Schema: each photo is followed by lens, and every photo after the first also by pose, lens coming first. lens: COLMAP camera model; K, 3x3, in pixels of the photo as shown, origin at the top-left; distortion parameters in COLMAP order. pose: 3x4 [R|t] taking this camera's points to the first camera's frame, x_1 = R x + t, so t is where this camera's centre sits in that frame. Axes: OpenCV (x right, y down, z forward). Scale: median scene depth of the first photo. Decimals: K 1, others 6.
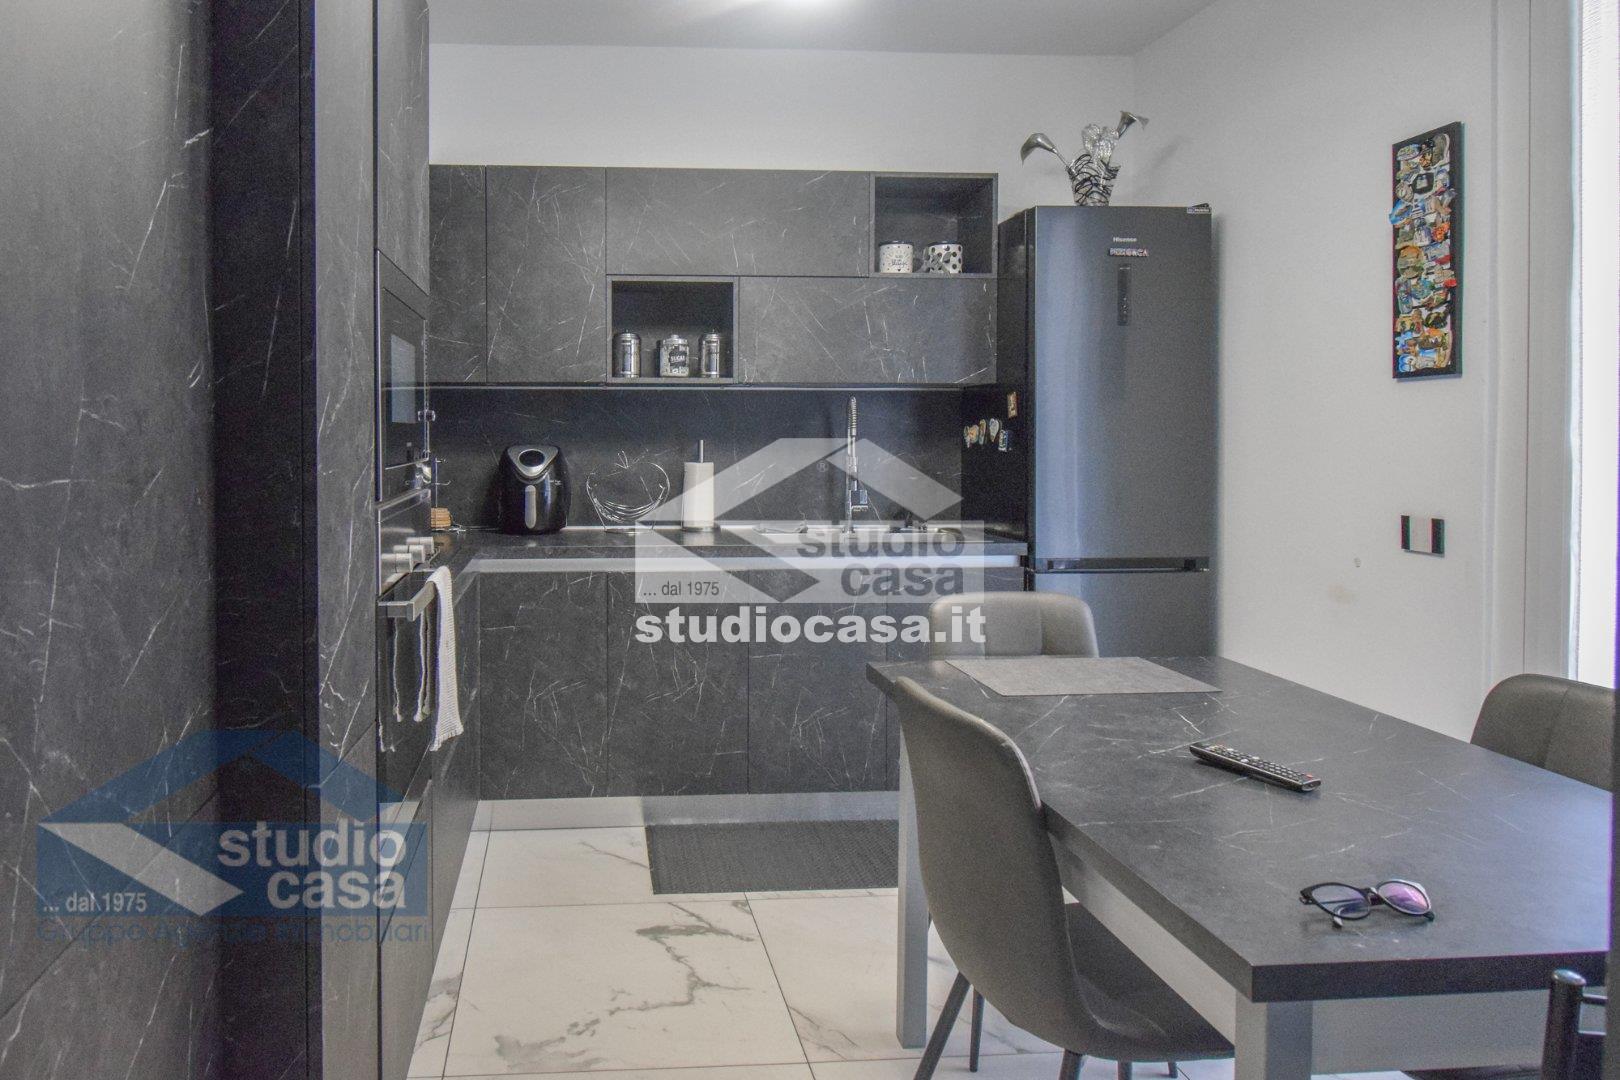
lens RADIAL K [[1008.2, 0, 811.3], [0, 1008.2, 490.2], [0, 0, 1]] dist [0.007582, -0.027661]
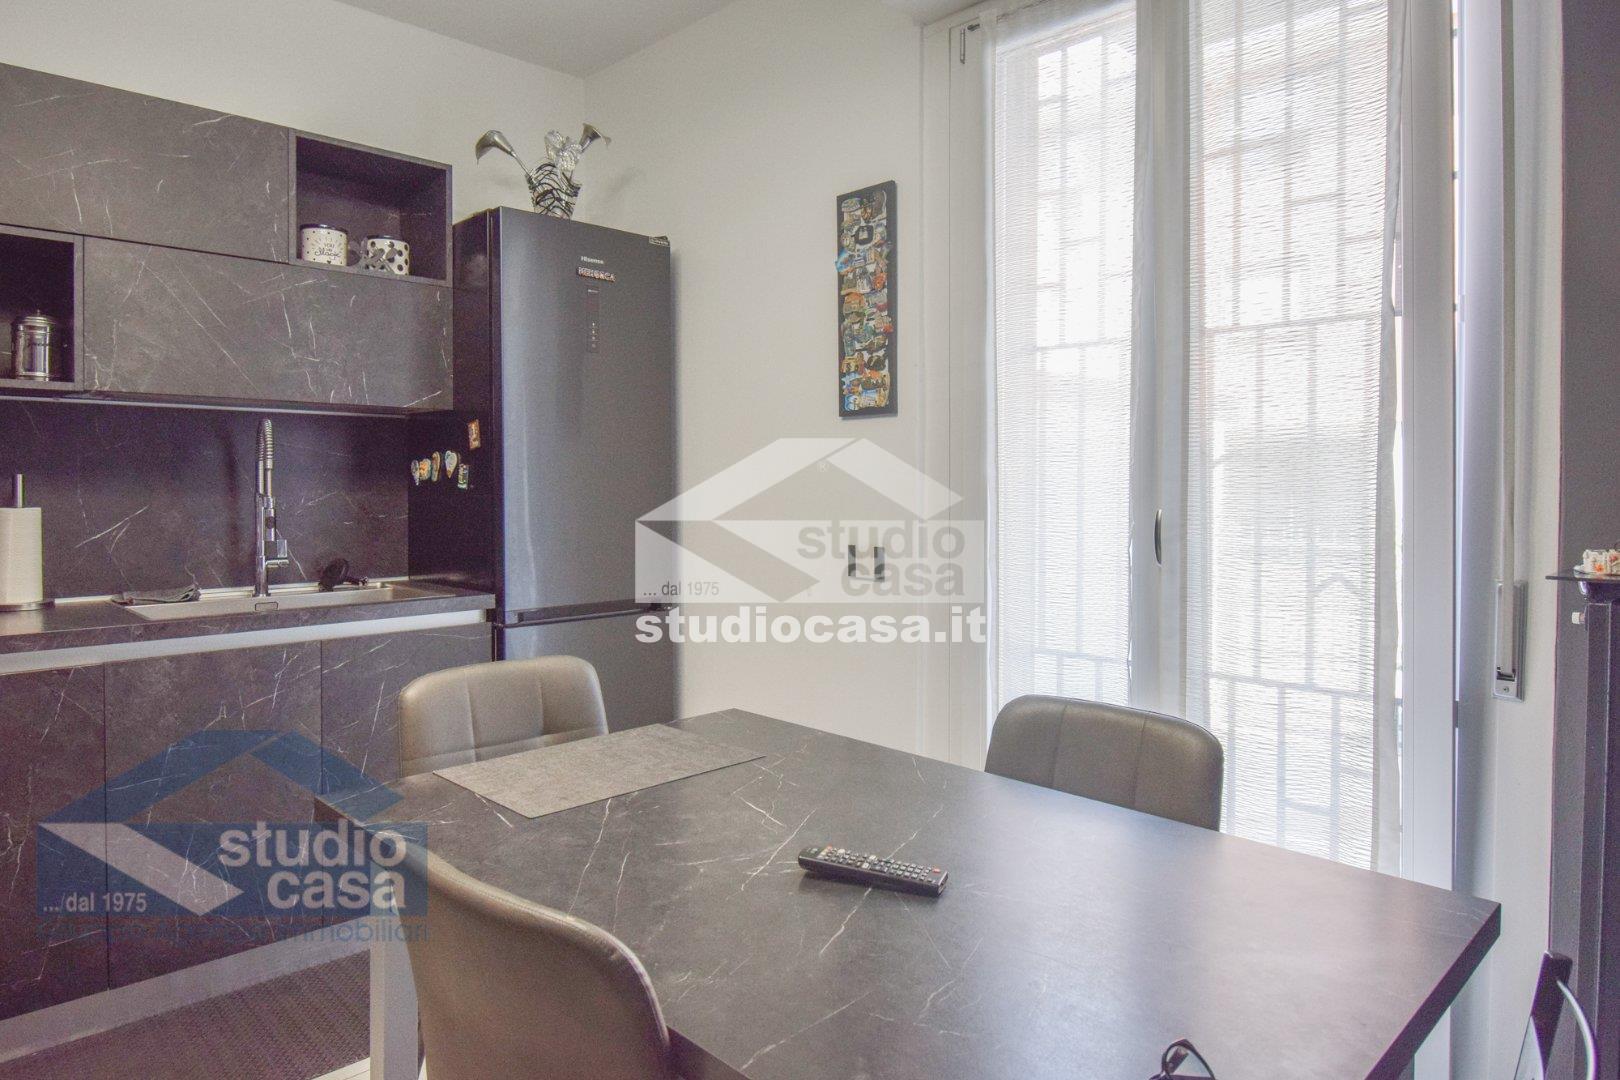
lens RADIAL K [[1008.2, 0, 811.3], [0, 1008.2, 490.2], [0, 0, 1]] dist [0.007582, -0.027661]
pose [[0.852730, -0.011734, 0.522220, -0.005729], [0.033048, 0.998957, -0.031518, -0.000537], [-0.521305, 0.044134, 0.852228, 0.121310]]
